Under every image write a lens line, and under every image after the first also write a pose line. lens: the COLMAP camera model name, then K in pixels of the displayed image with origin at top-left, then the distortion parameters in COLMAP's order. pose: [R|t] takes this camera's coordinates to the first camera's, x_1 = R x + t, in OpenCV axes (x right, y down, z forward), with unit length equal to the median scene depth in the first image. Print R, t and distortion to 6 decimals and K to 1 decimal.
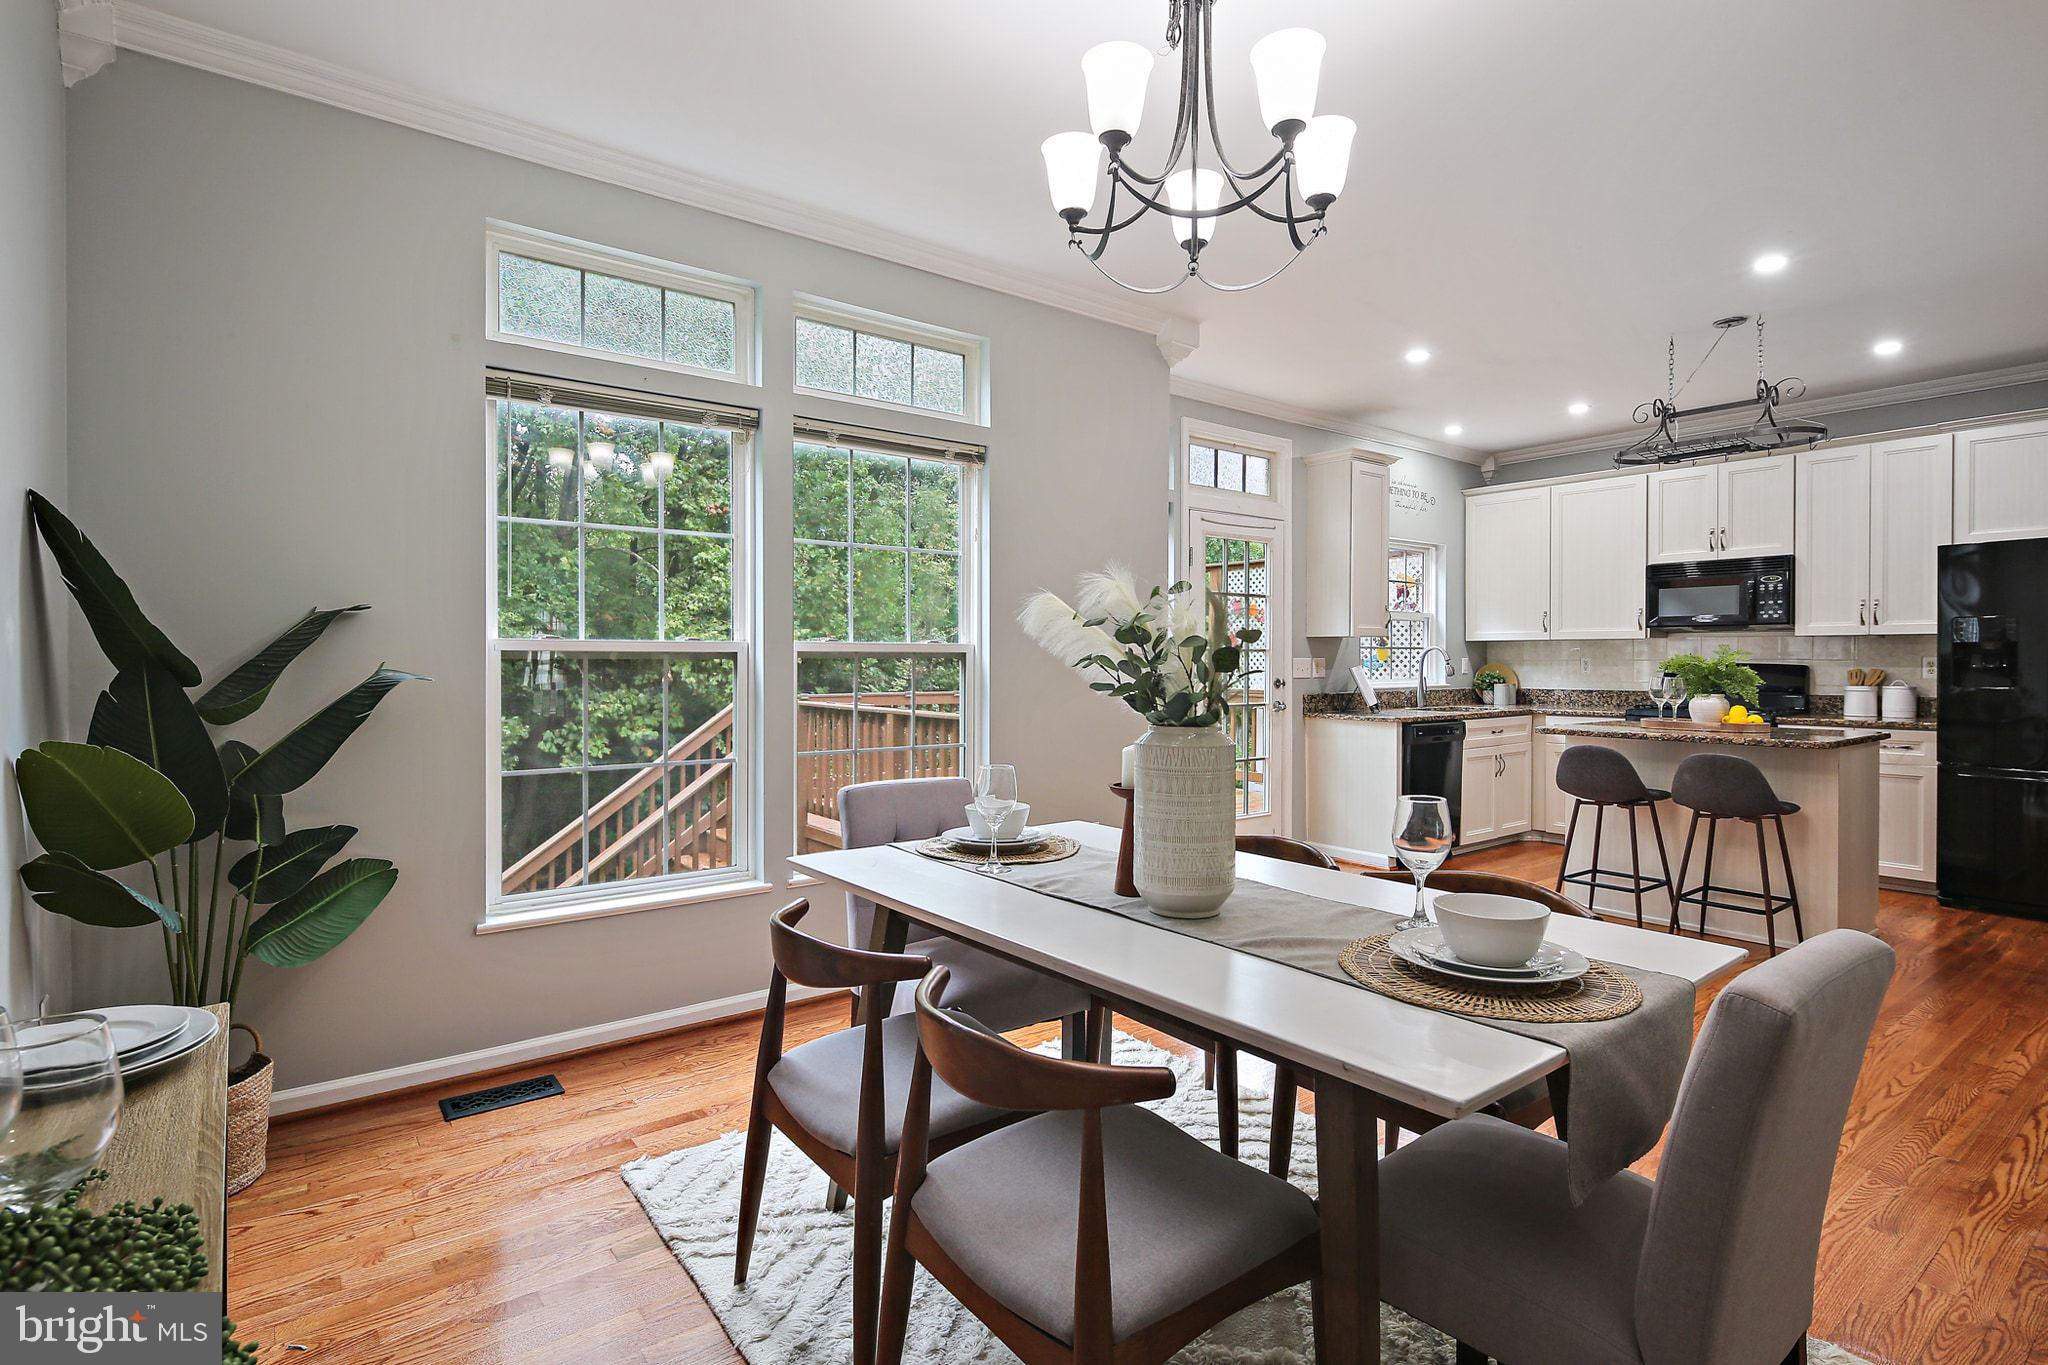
lens RADIAL K [[1001.4, 0, 1017.1], [0, 1001.4, 668.9], [0, 0, 1]] dist [-0.002730, -0.002643]
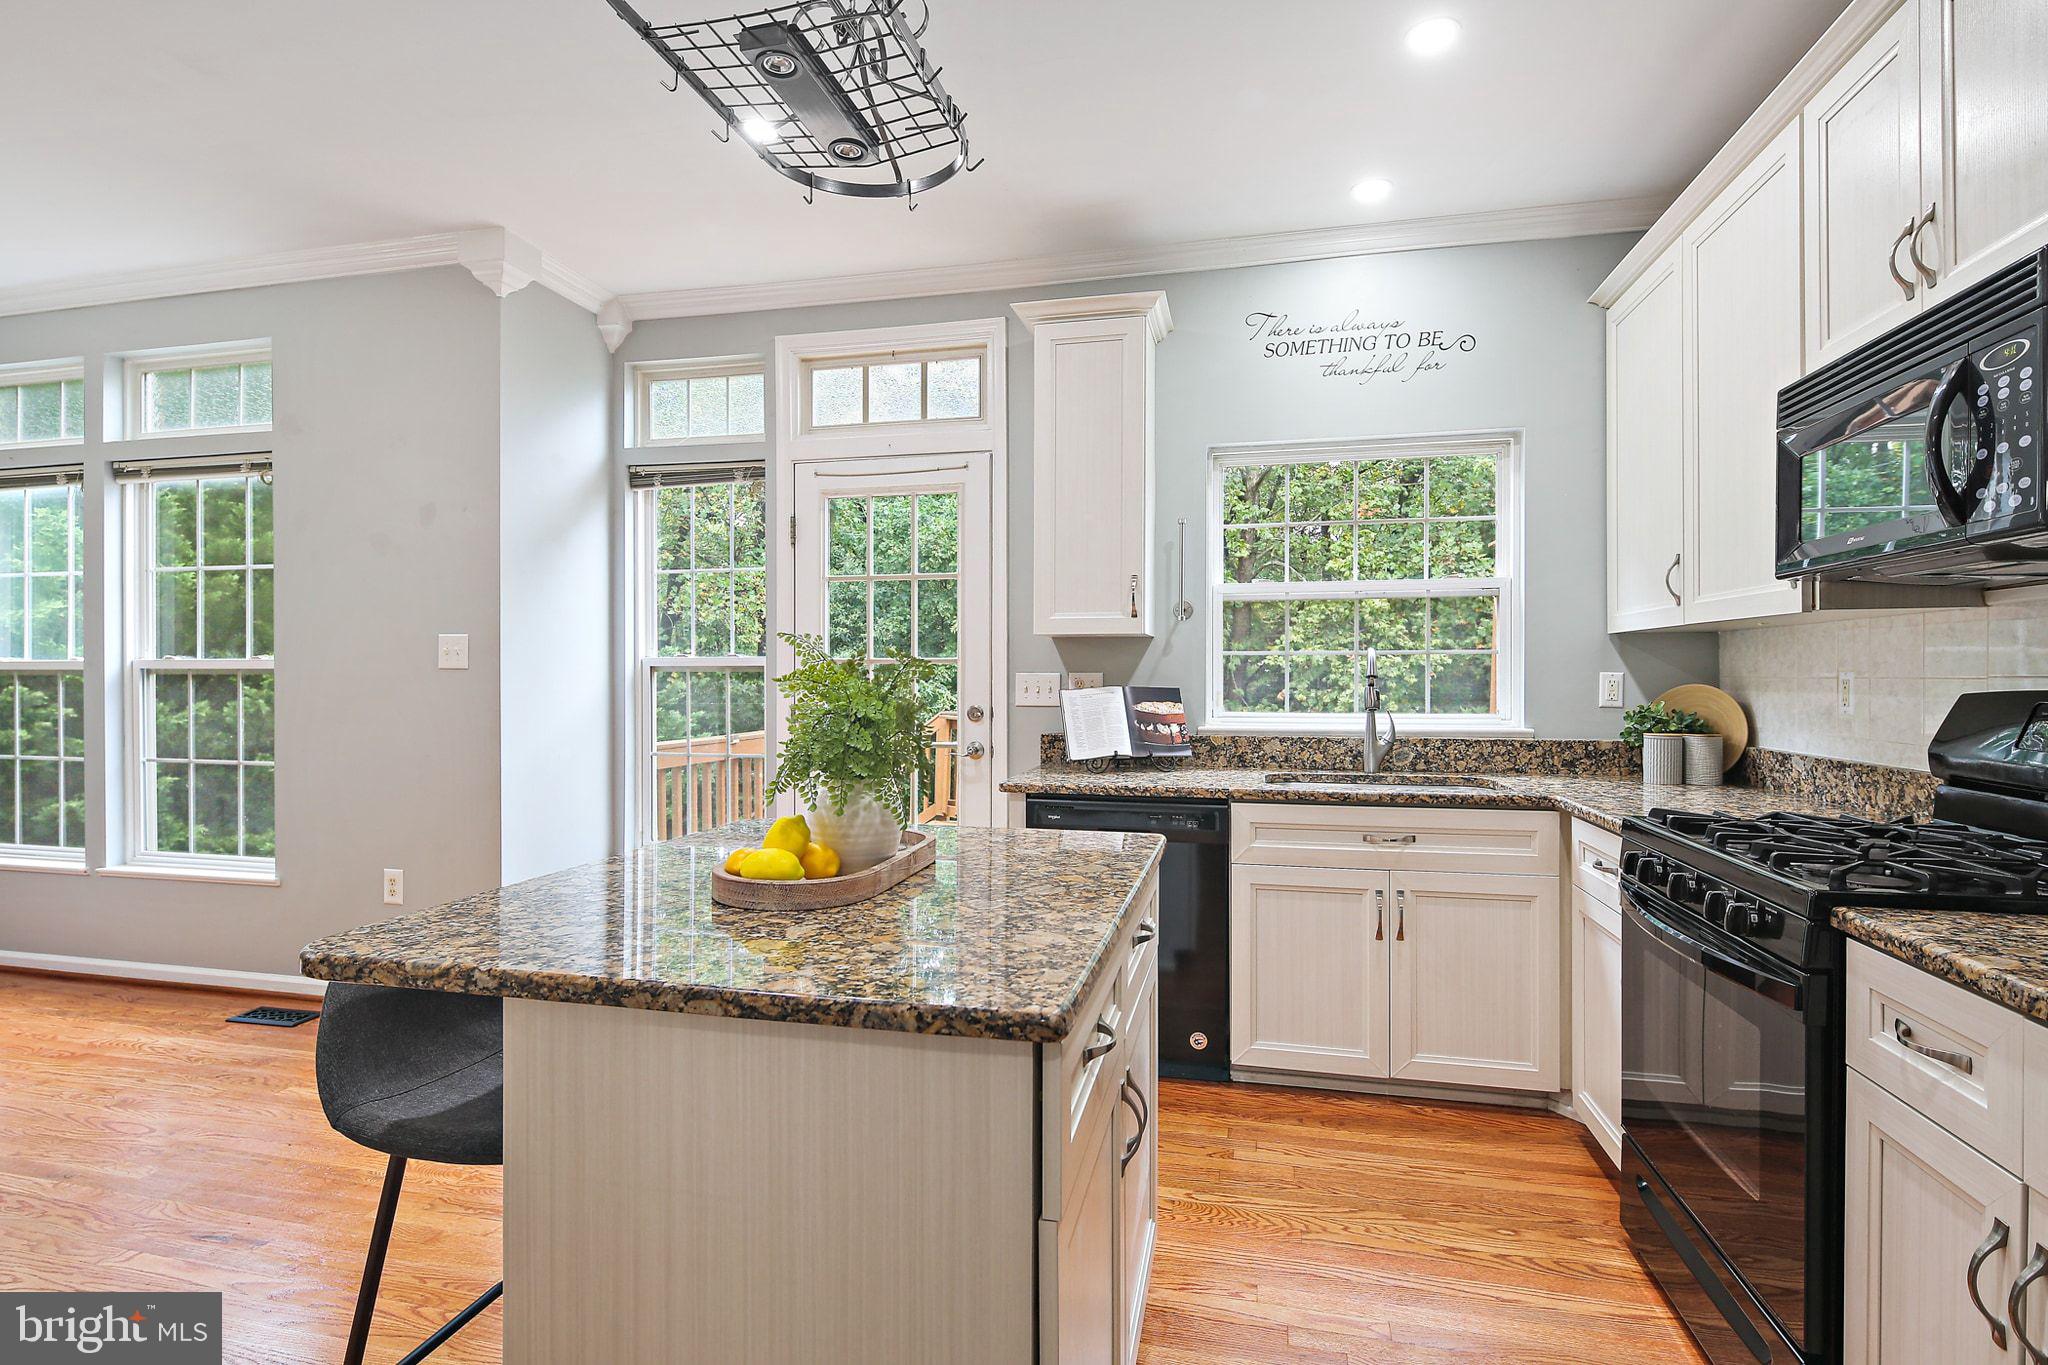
lens RADIAL K [[1001.4, 0, 1023.2], [0, 1001.4, 677.1], [0, 0, 1]] dist [-0.002730, -0.002643]
pose [[0.633336, 0.002107, -0.773874, 0.791642], [-0.007678, 0.999964, -0.003561, -0.006286], [0.773839, 0.008197, 0.633329, 0.651315]]
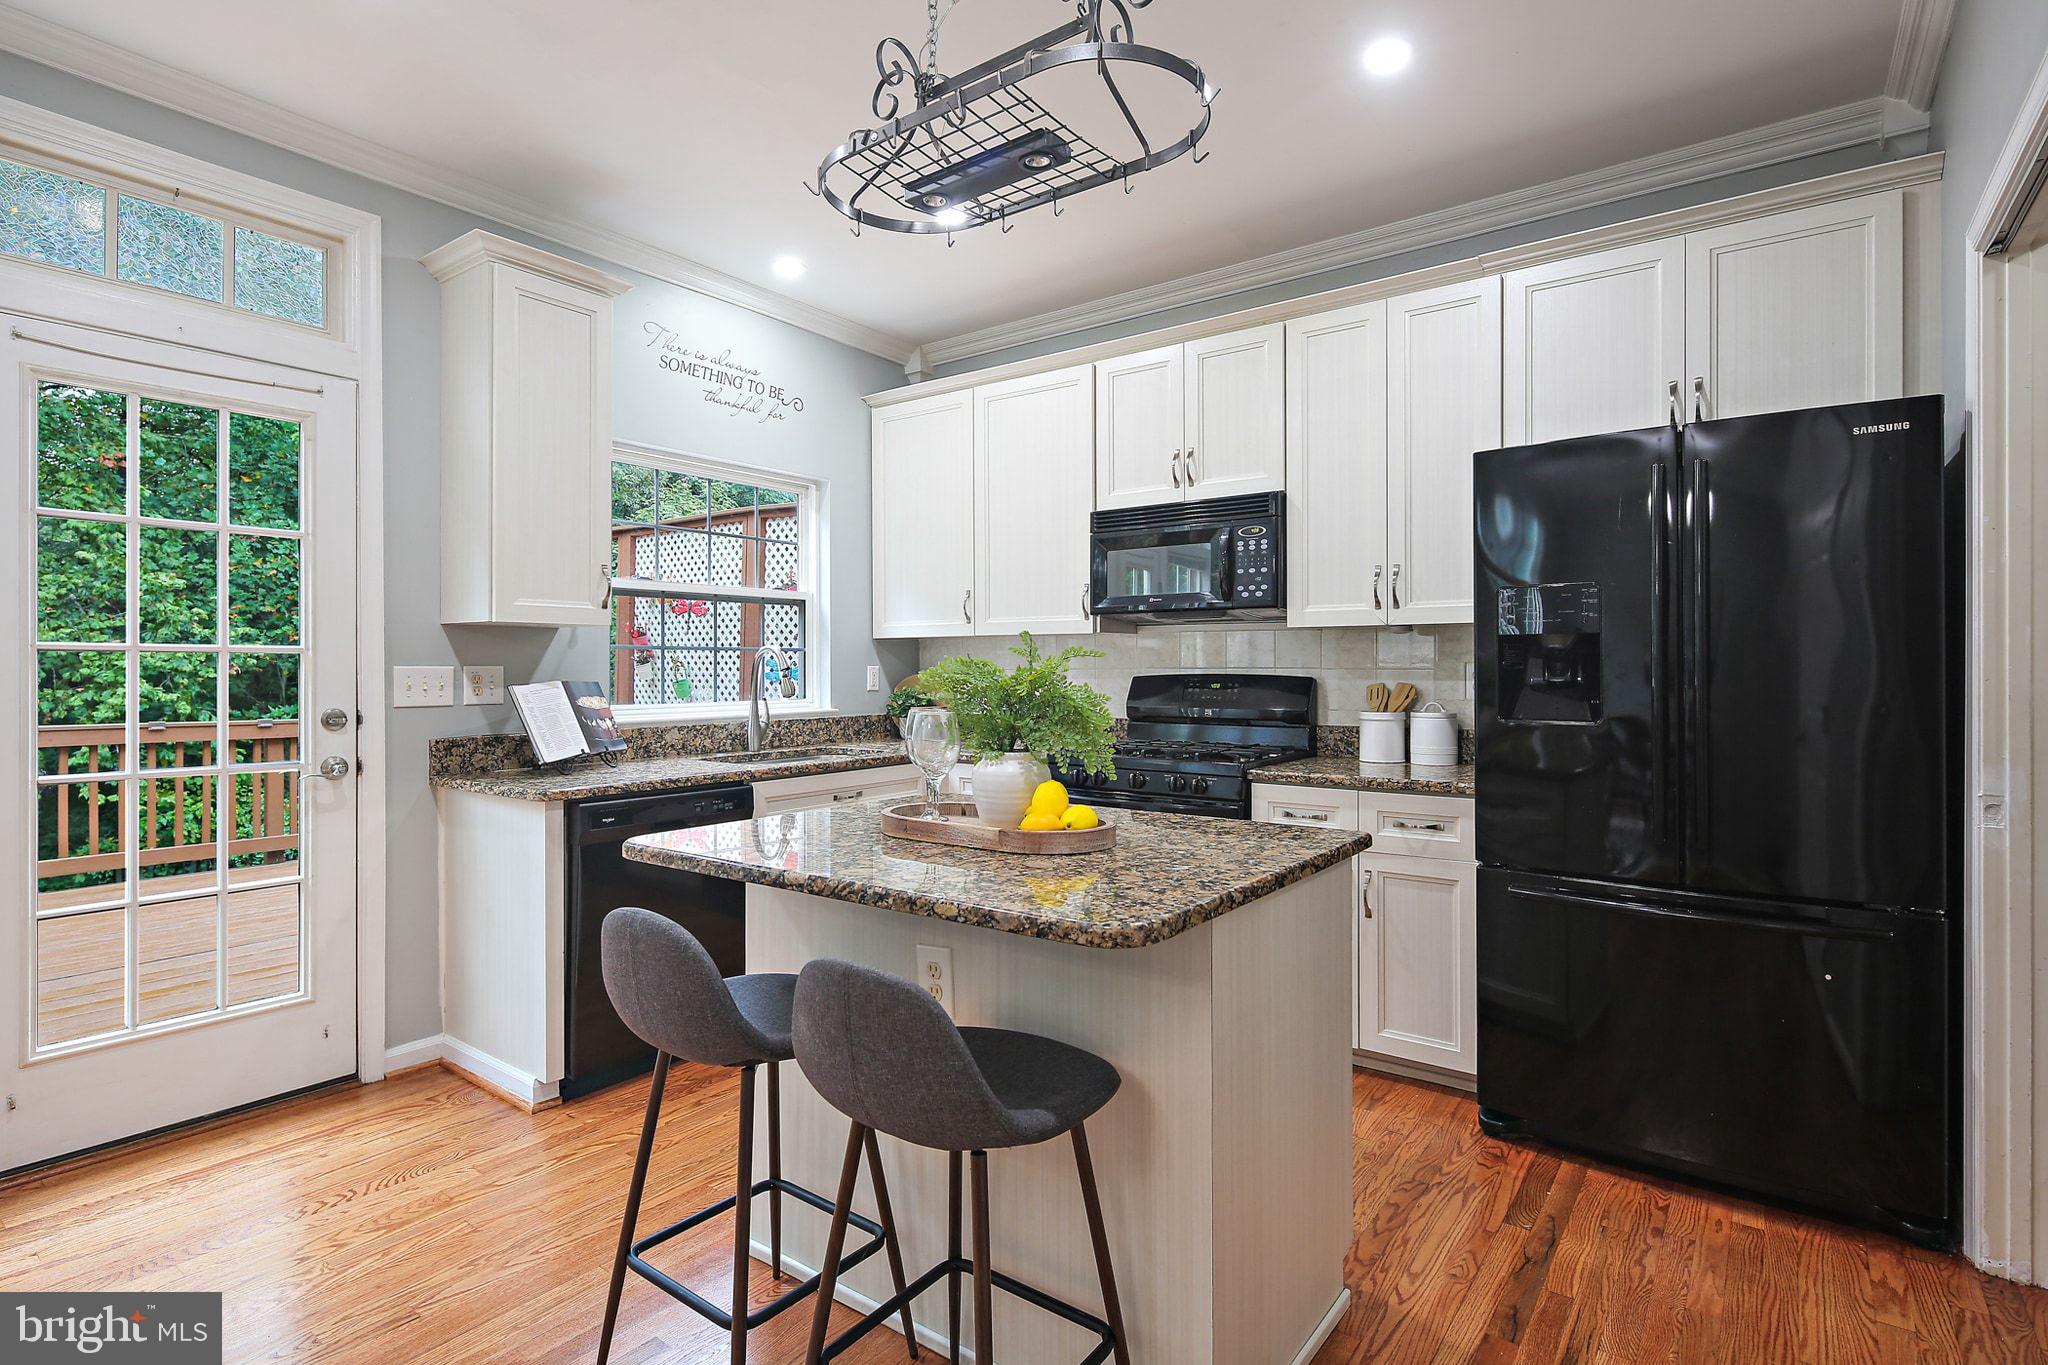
lens RADIAL K [[1001.4, 0, 1025.8], [0, 1001.4, 671.7], [0, 0, 1]] dist [-0.002730, -0.002643]
pose [[0.959657, -0.002223, 0.281165, 0.458828], [0.003937, 0.999977, -0.005531, -0.004364], [-0.281146, 0.006415, 0.959643, 0.469695]]
